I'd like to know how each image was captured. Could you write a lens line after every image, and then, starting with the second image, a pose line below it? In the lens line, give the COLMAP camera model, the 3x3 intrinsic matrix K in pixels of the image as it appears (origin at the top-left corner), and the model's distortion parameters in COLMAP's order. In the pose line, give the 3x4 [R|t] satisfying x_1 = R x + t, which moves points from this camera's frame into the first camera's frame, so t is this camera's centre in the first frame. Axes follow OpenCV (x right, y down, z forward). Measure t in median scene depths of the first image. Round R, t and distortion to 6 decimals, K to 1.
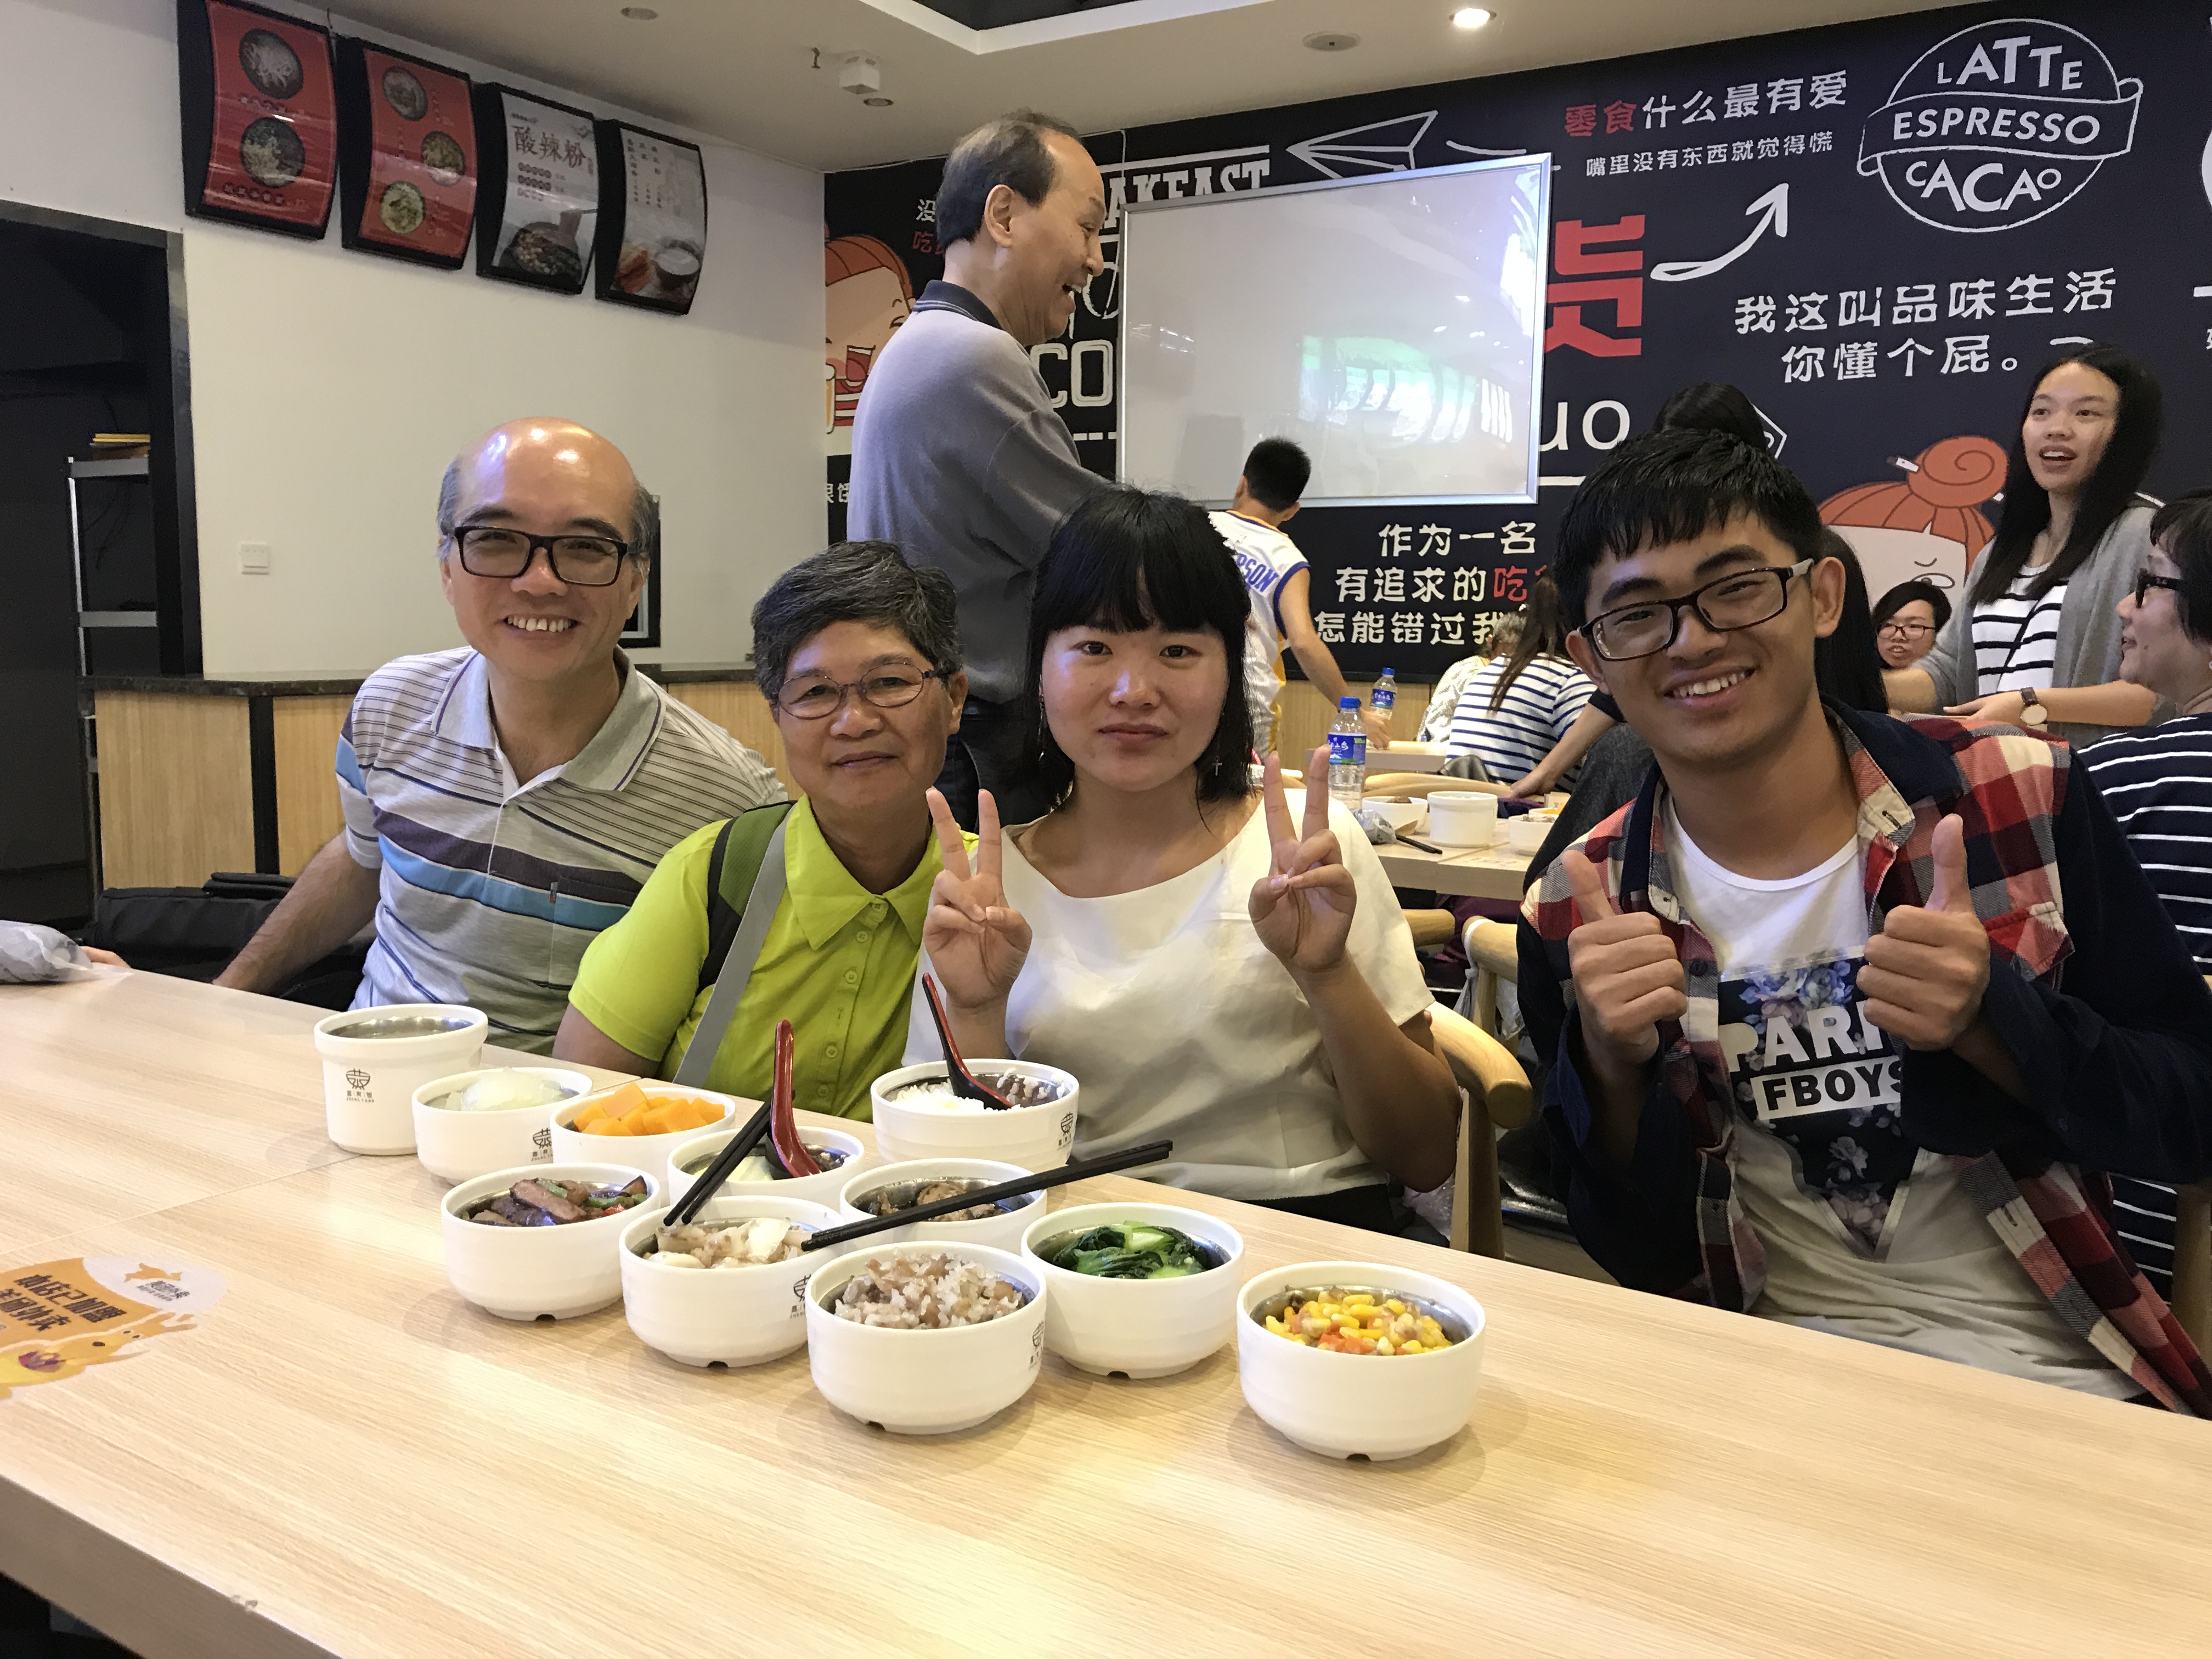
lens RADIAL K [[1840.0, 0, 1106.0], [0, 1840.0, 829.5], [0, 0, 1]] dist [0.028446, -0.004483]
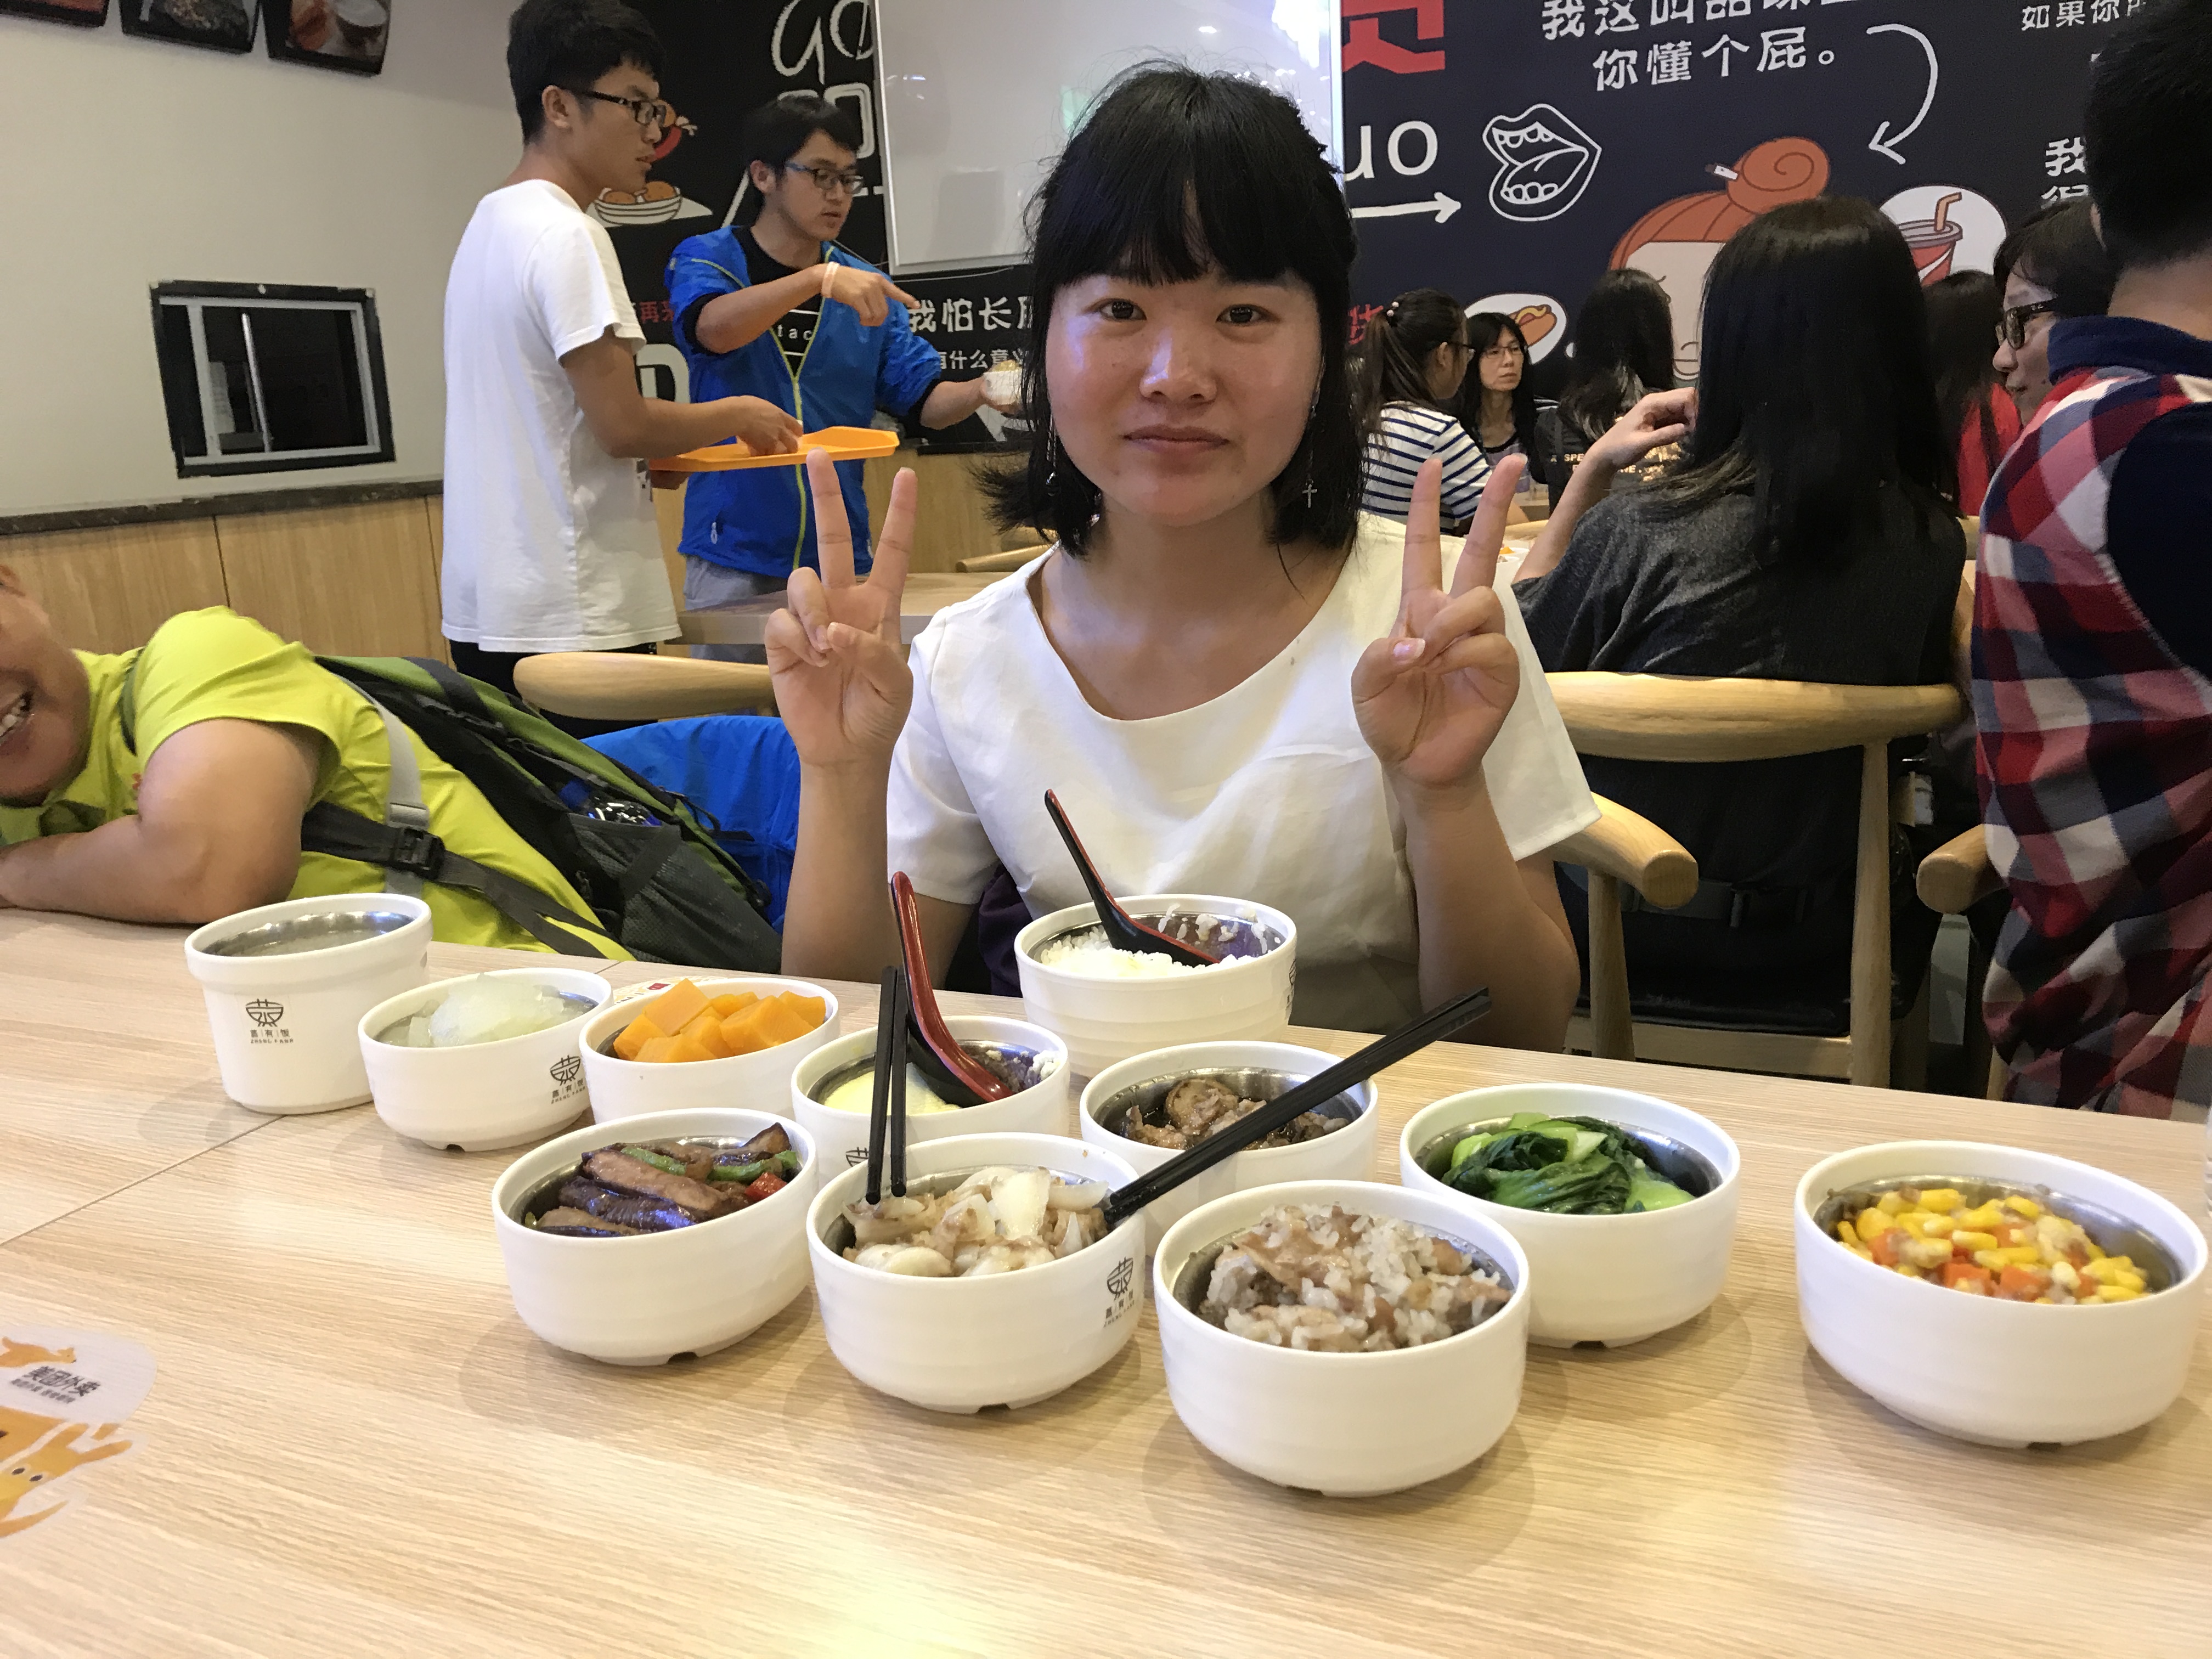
lens RADIAL K [[1840.2, 0, 1106.0], [0, 1840.2, 829.5], [0, 0, 1]] dist [0.010939, 0.005730]
pose [[0.987217, -0.096956, 0.126499, -0.178661], [0.082280, 0.989777, 0.116501, 0.011863], [-0.136501, -0.104604, 0.985102, 0.287794]]
